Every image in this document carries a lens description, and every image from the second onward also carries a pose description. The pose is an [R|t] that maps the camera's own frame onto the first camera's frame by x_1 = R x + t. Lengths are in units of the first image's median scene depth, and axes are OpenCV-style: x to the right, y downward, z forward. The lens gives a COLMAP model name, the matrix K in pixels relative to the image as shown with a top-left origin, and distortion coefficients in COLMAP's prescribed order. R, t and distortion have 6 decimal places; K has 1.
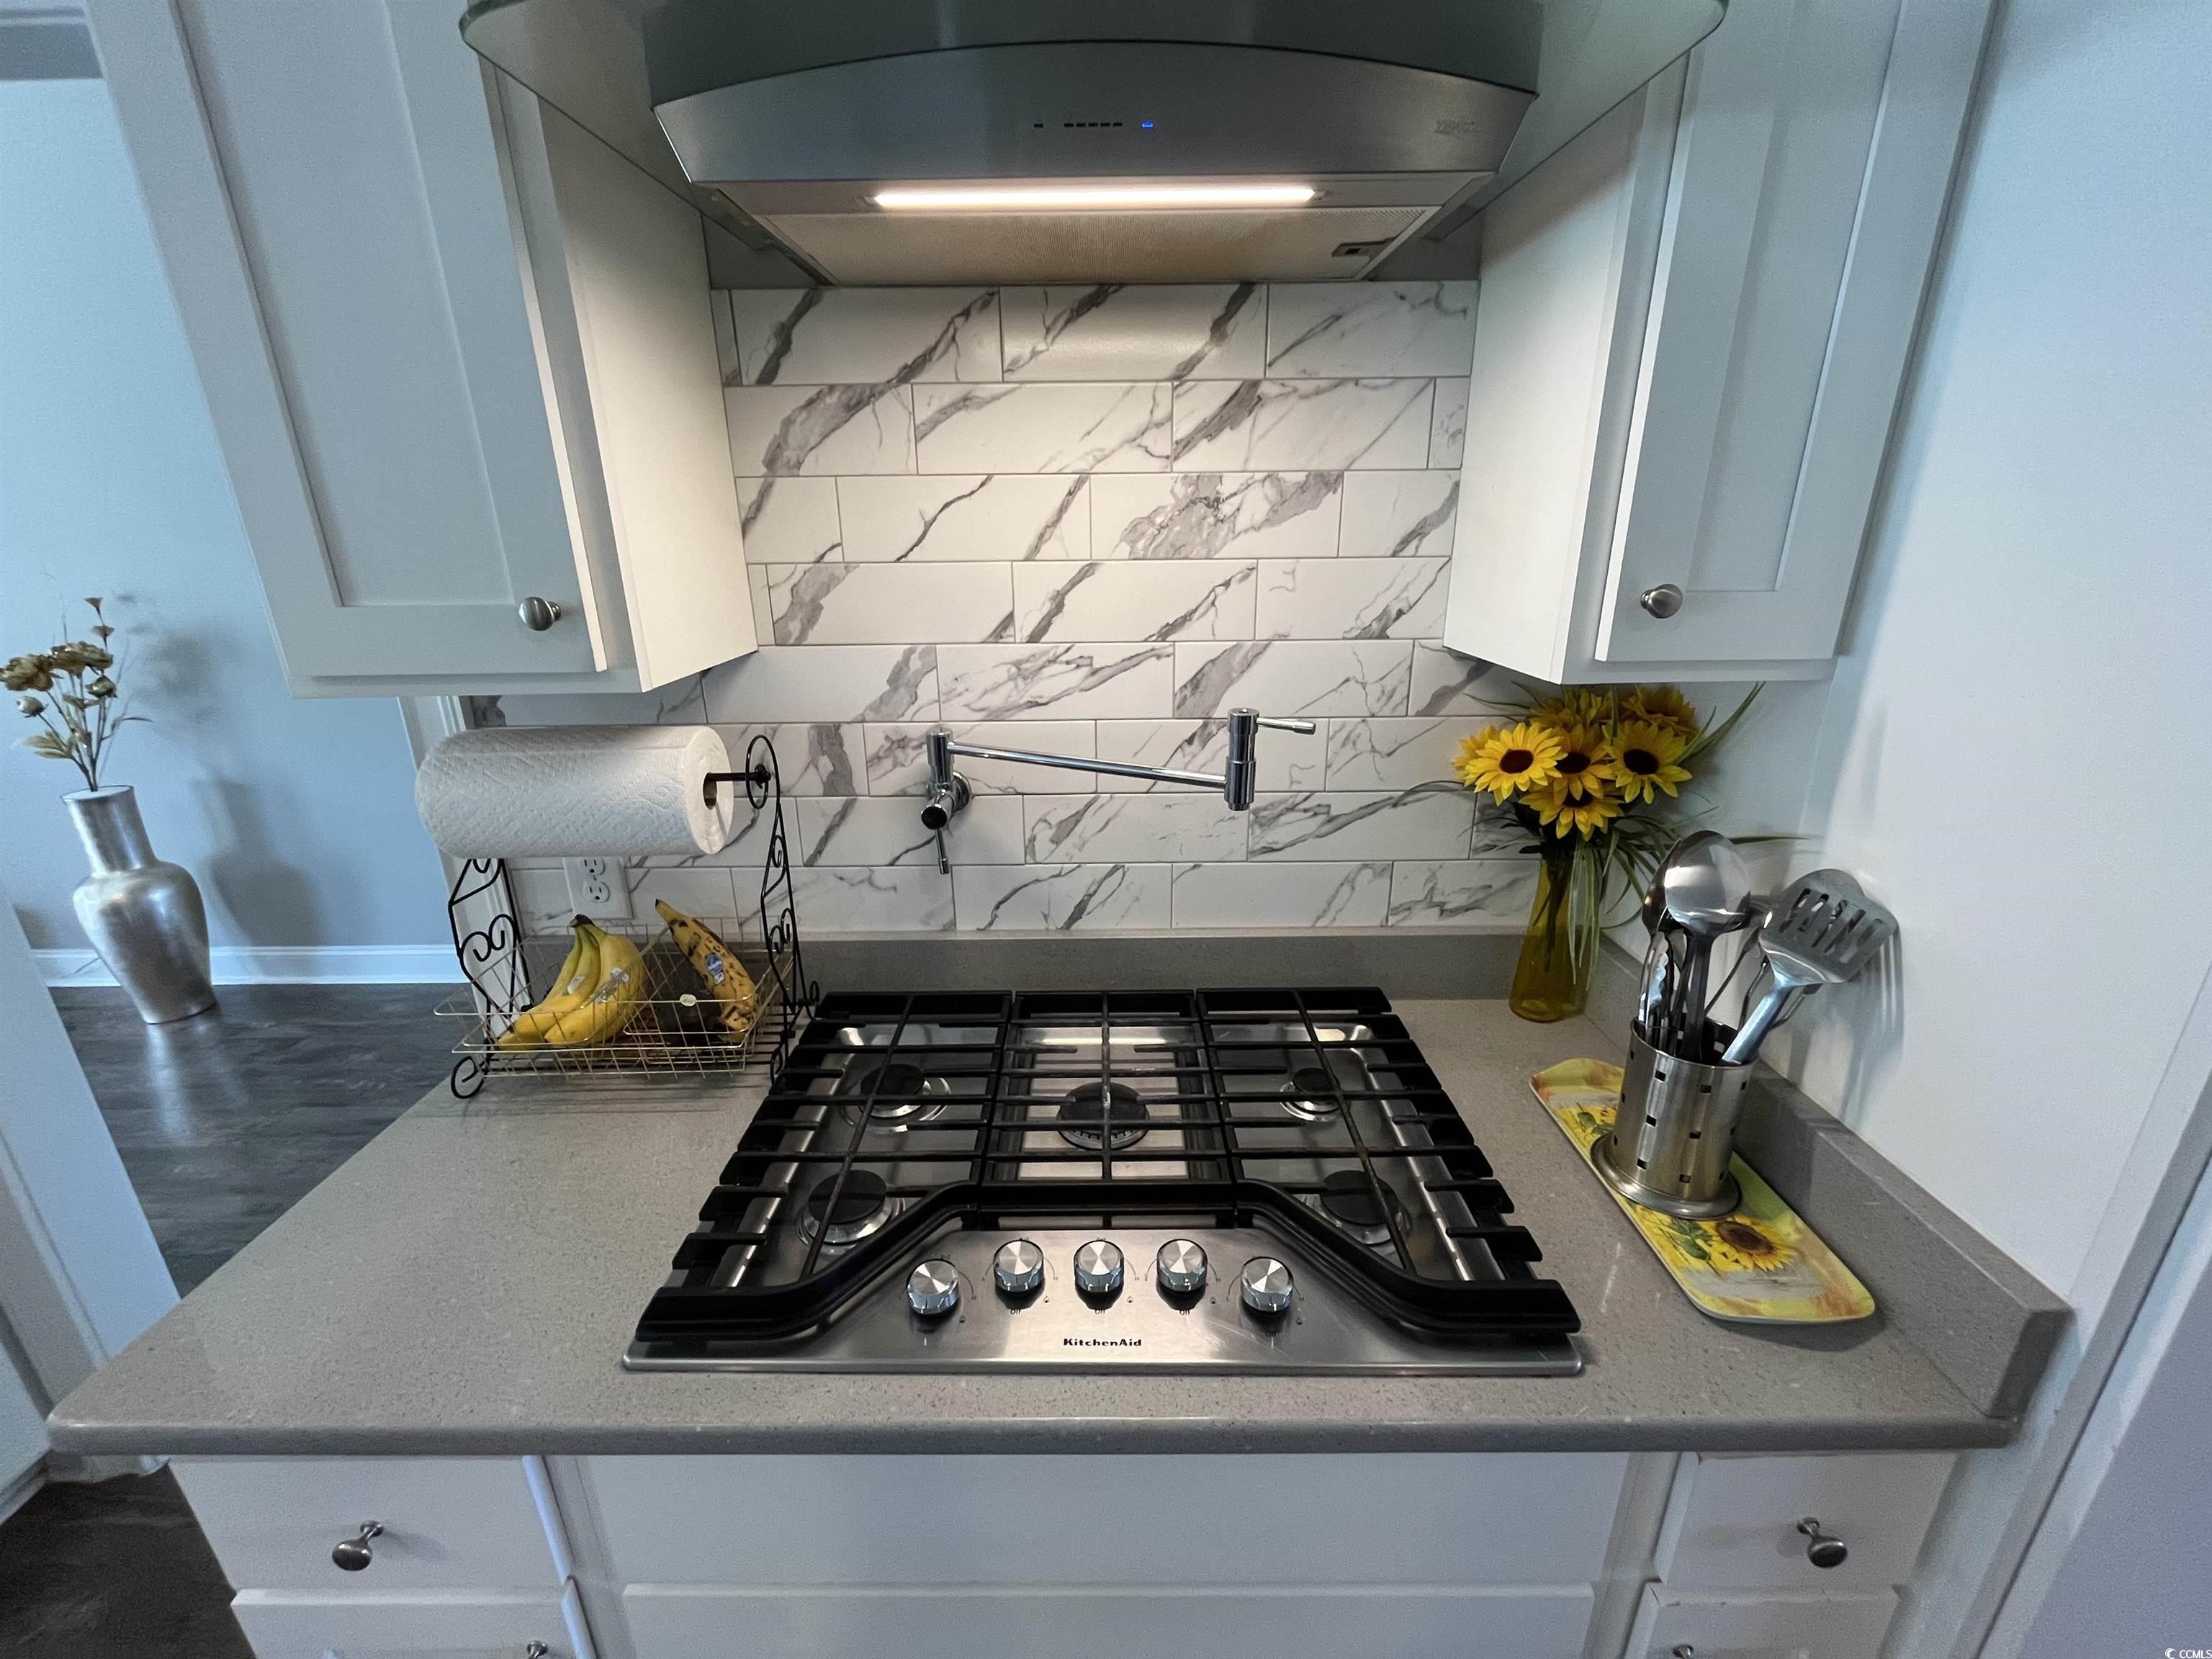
lens RADIAL K [[892.3, 0, 1097.9], [0, 892.3, 830.1], [0, 0, 1]] dist [-0.002122, -0.000031]
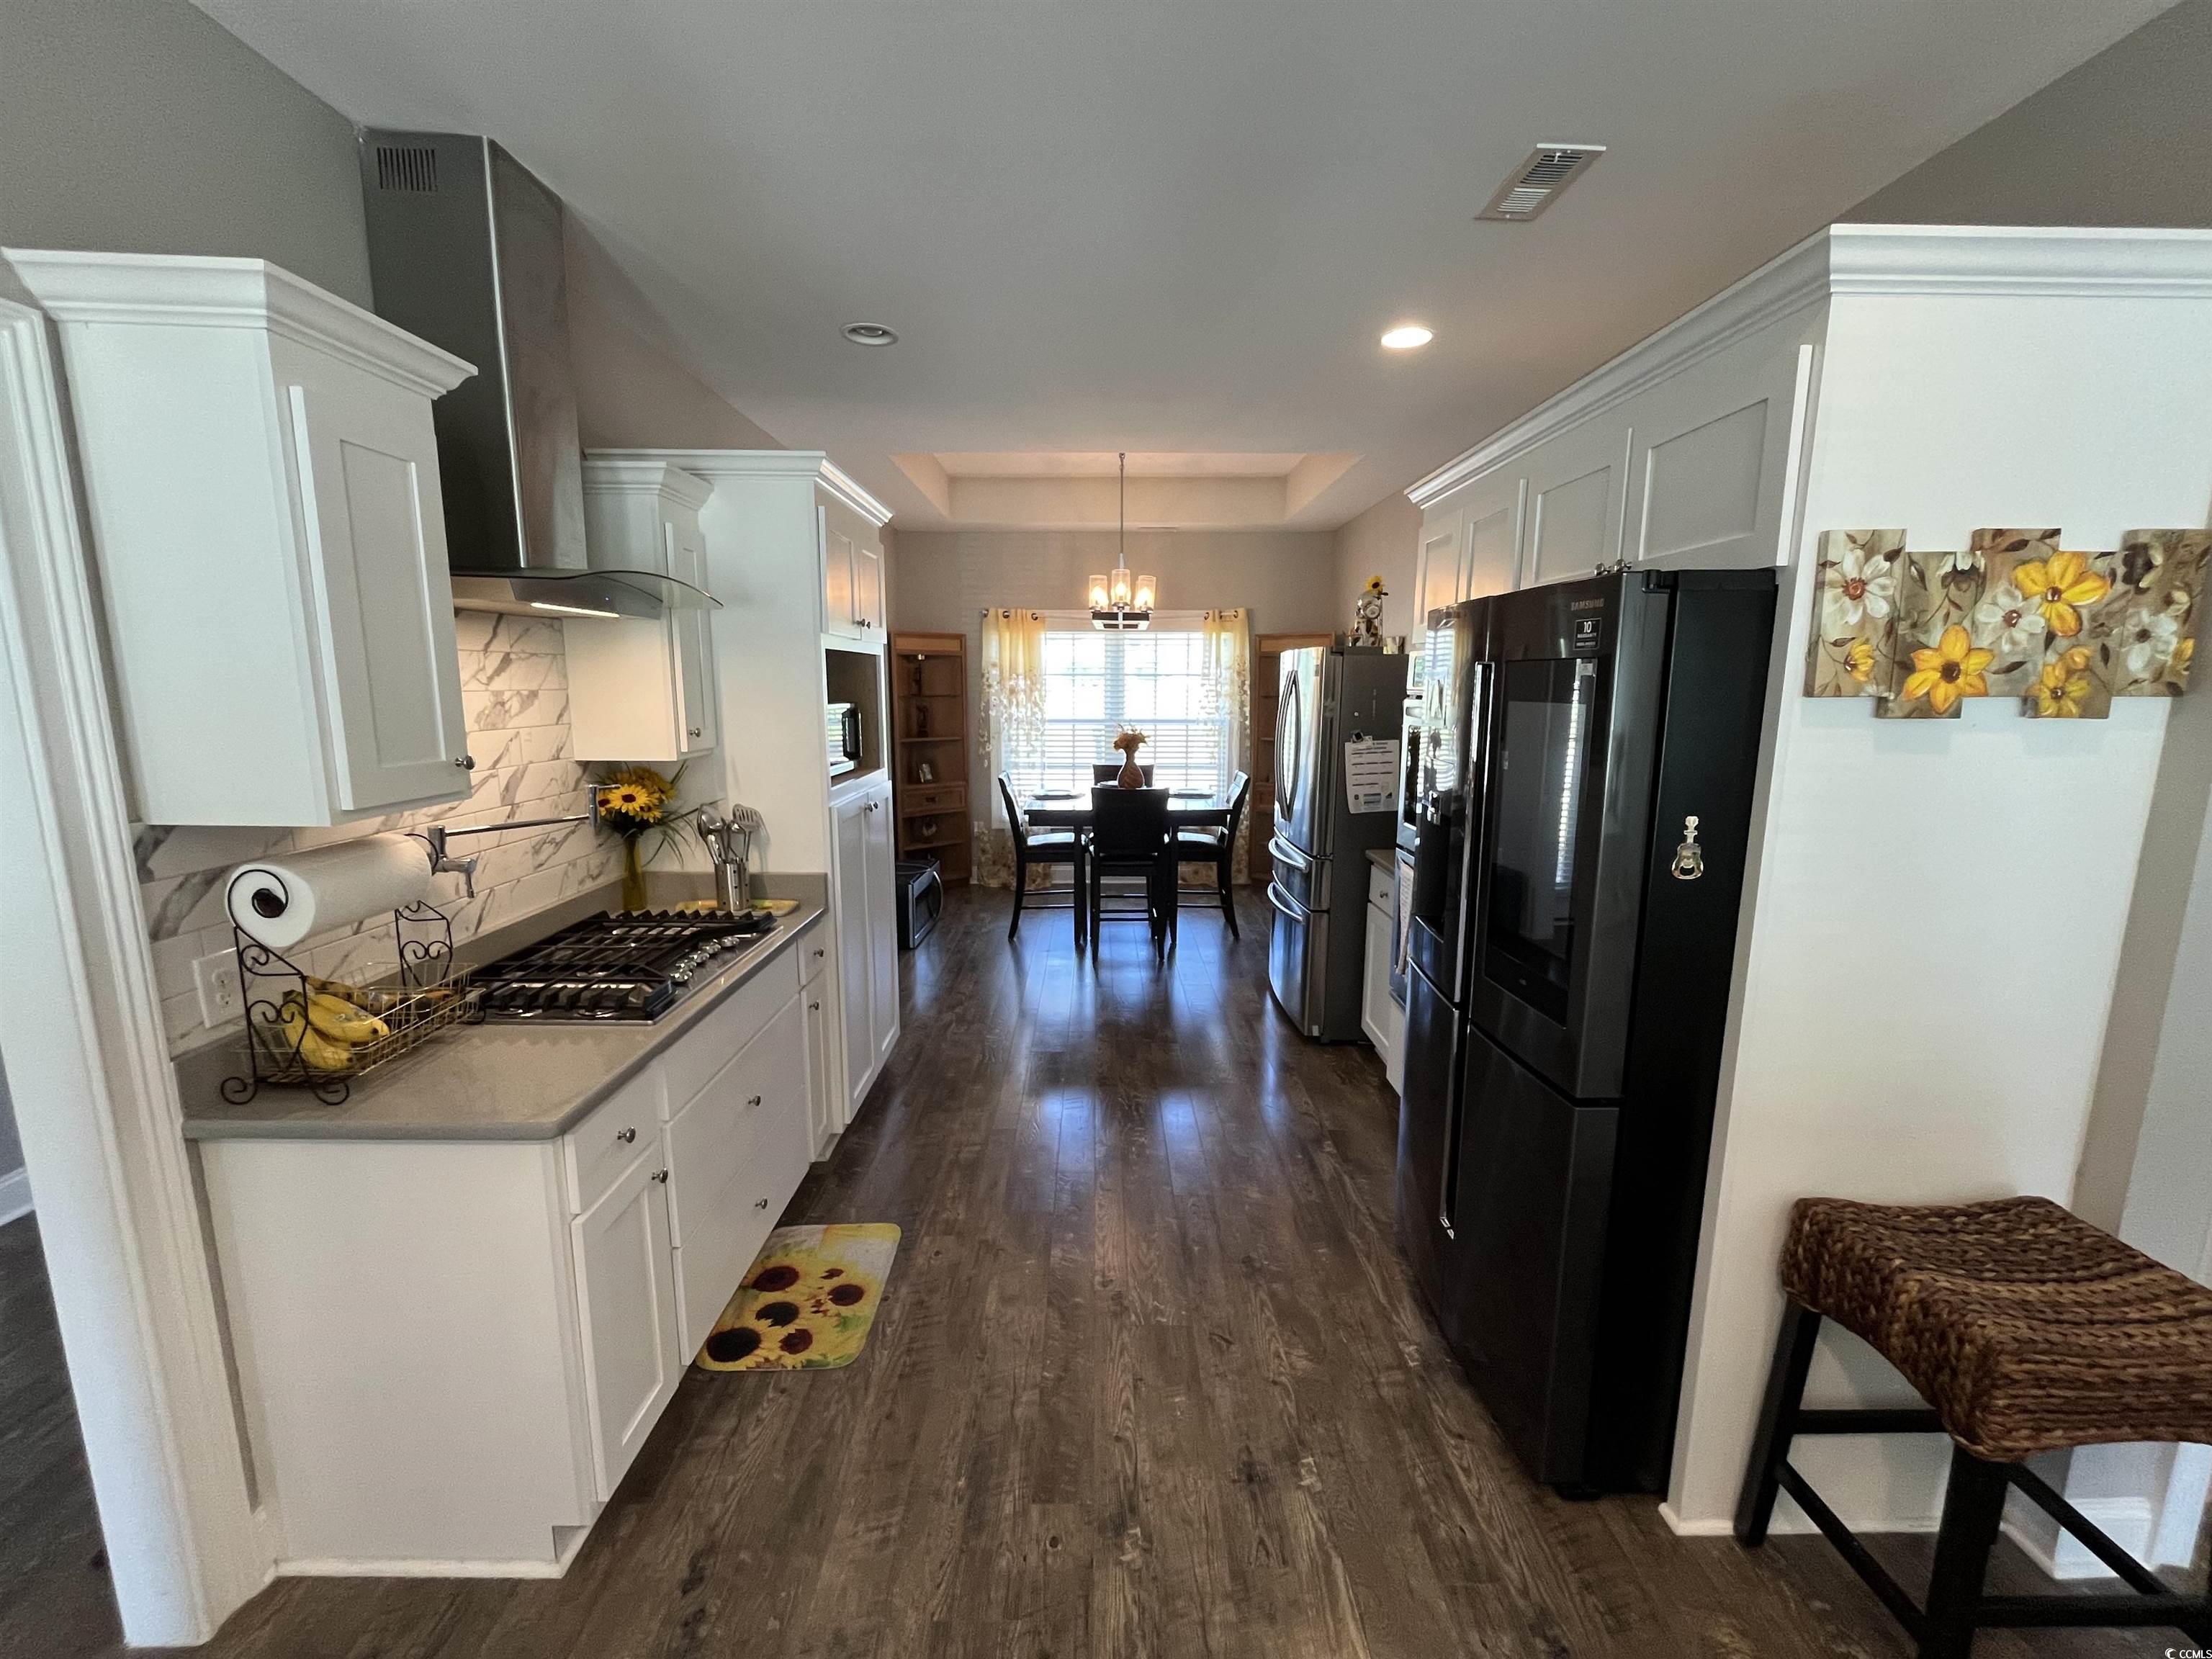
lens RADIAL K [[892.3, 0, 1100.2], [0, 892.3, 829.7], [0, 0, 1]] dist [-0.002122, -0.000031]
pose [[-0.002715, -0.154185, 0.988038, -2.007380], [0.313920, 0.937964, 0.147233, 0.053338], [-0.949446, 0.310564, 0.045855, -0.368242]]
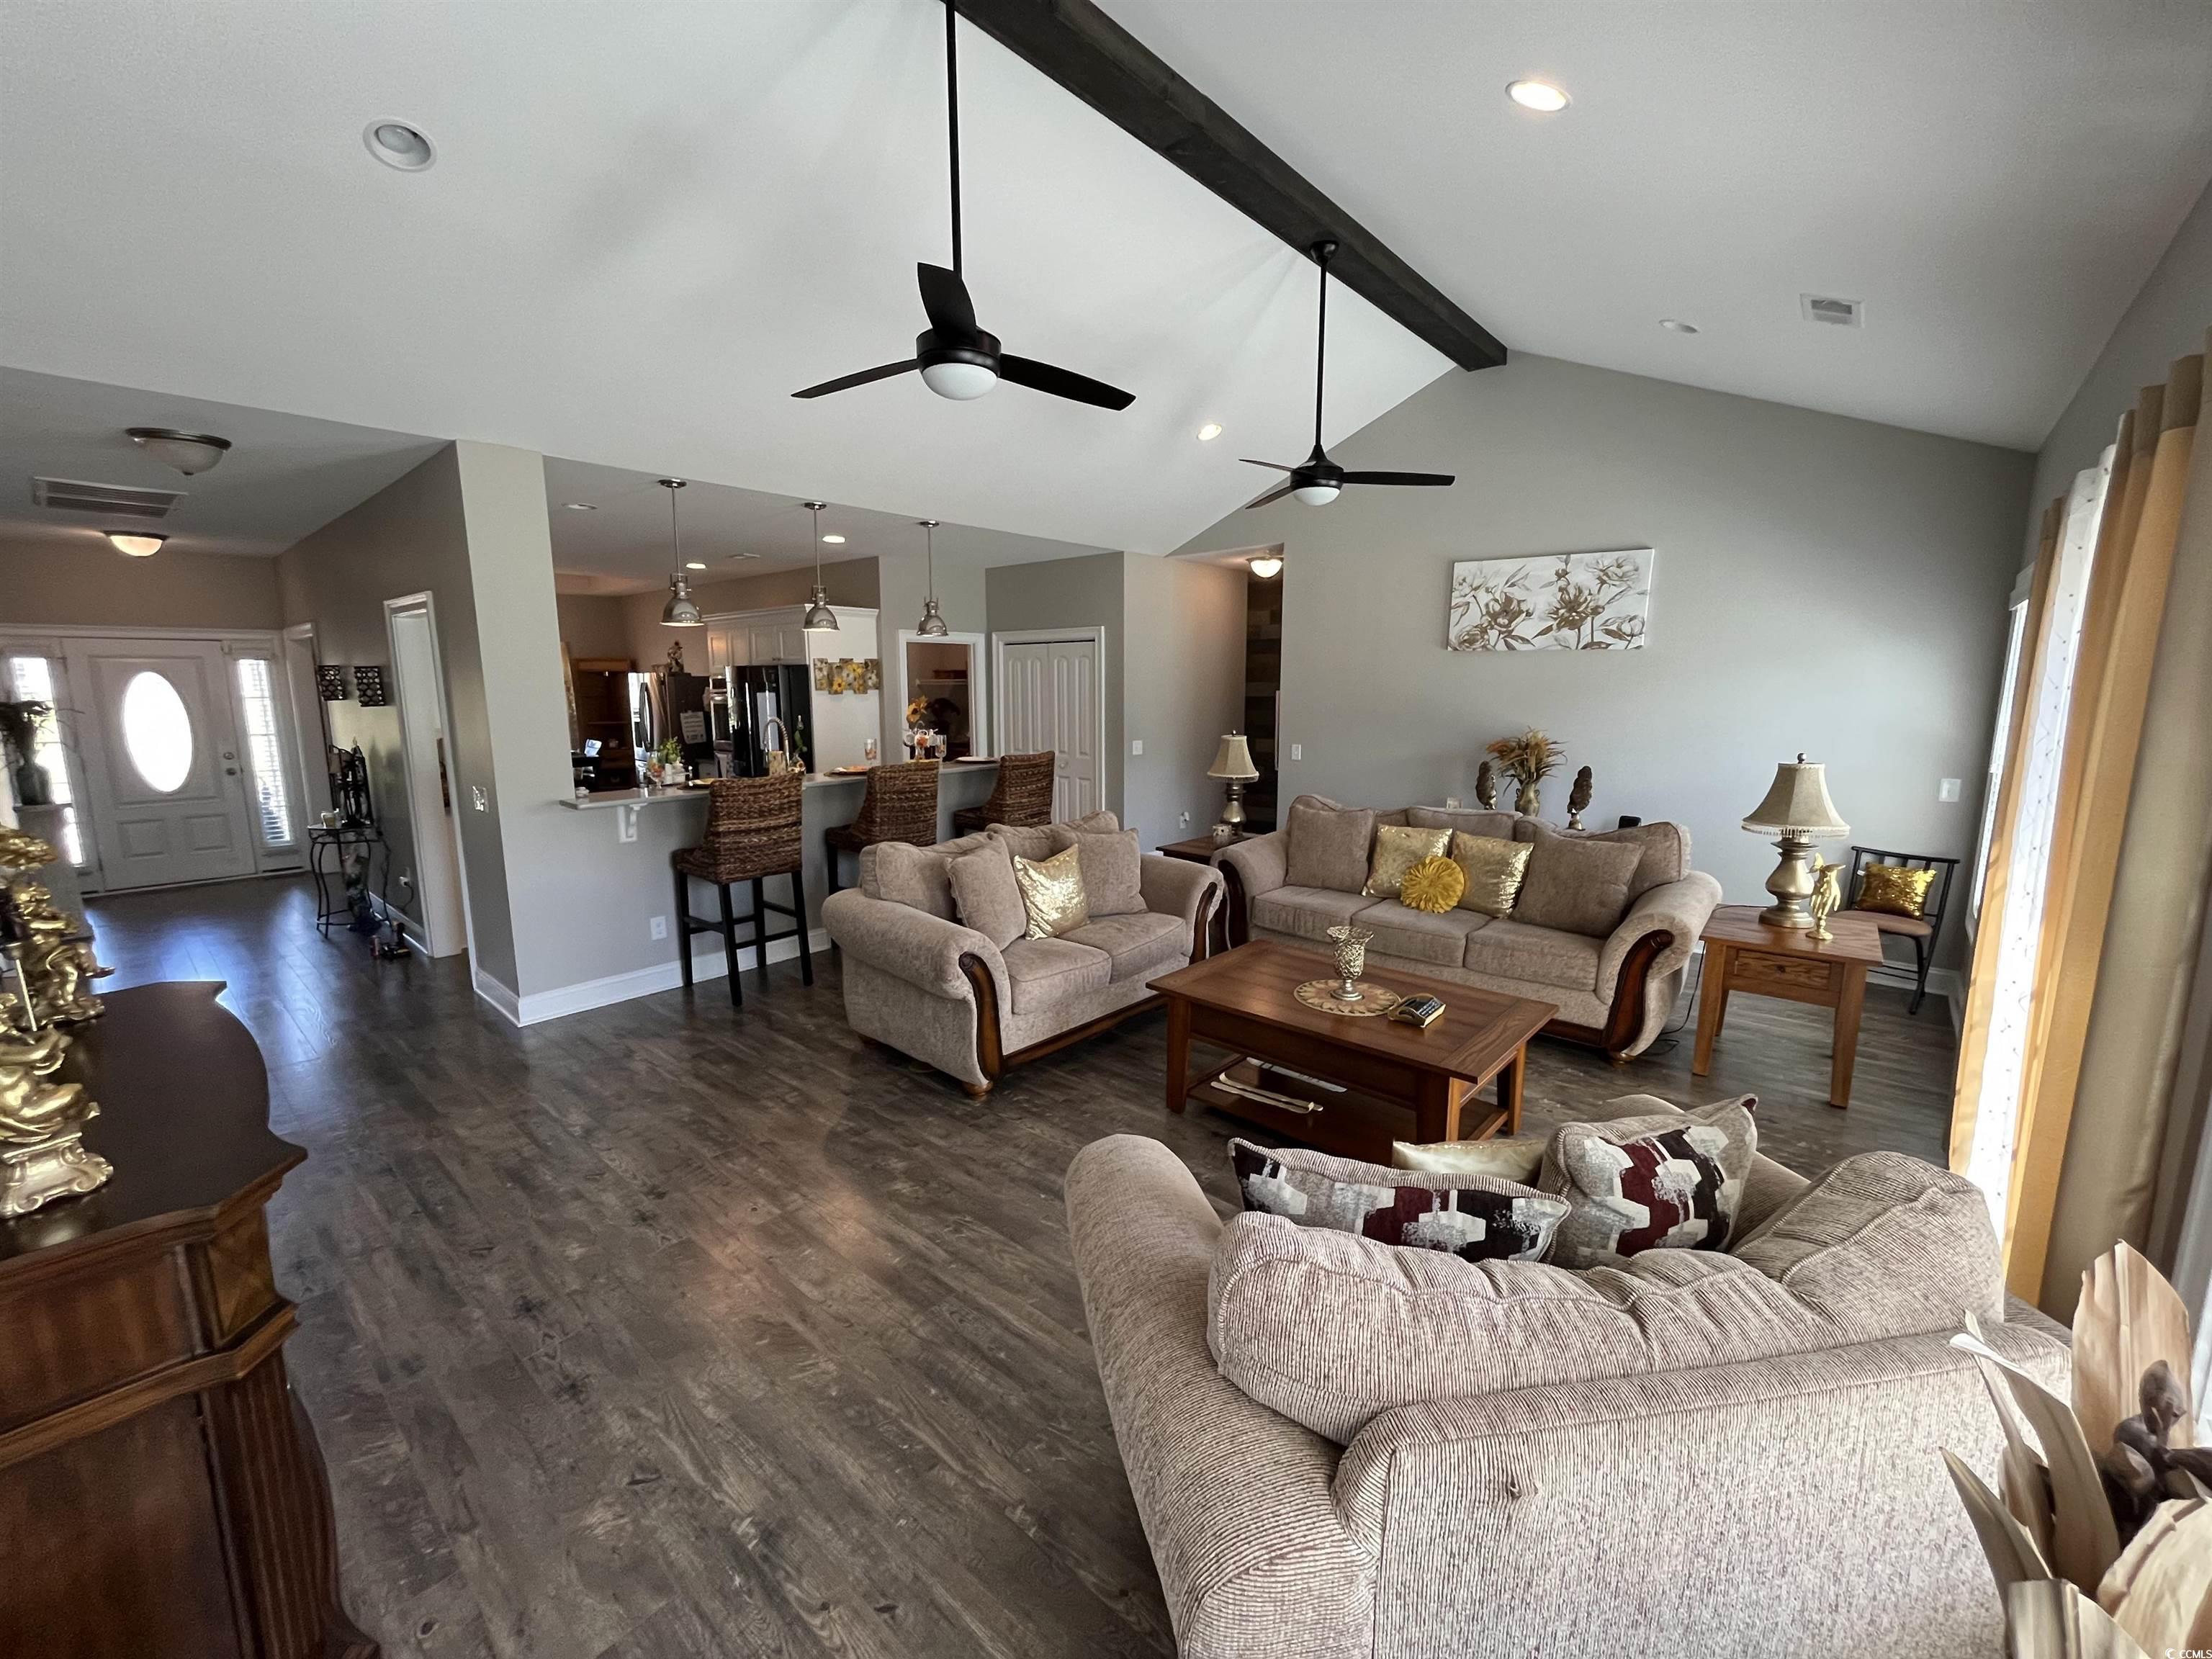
lens RADIAL K [[892.3, 0, 1133.4], [0, 892.3, 842.3], [0, 0, 1]] dist [-0.002122, -0.000031]
pose [[-0.766168, -0.100735, 0.634696, -7.033860], [0.216159, 0.889695, 0.402141, -0.801219], [-0.605196, 0.445303, -0.659881, 2.204053]]
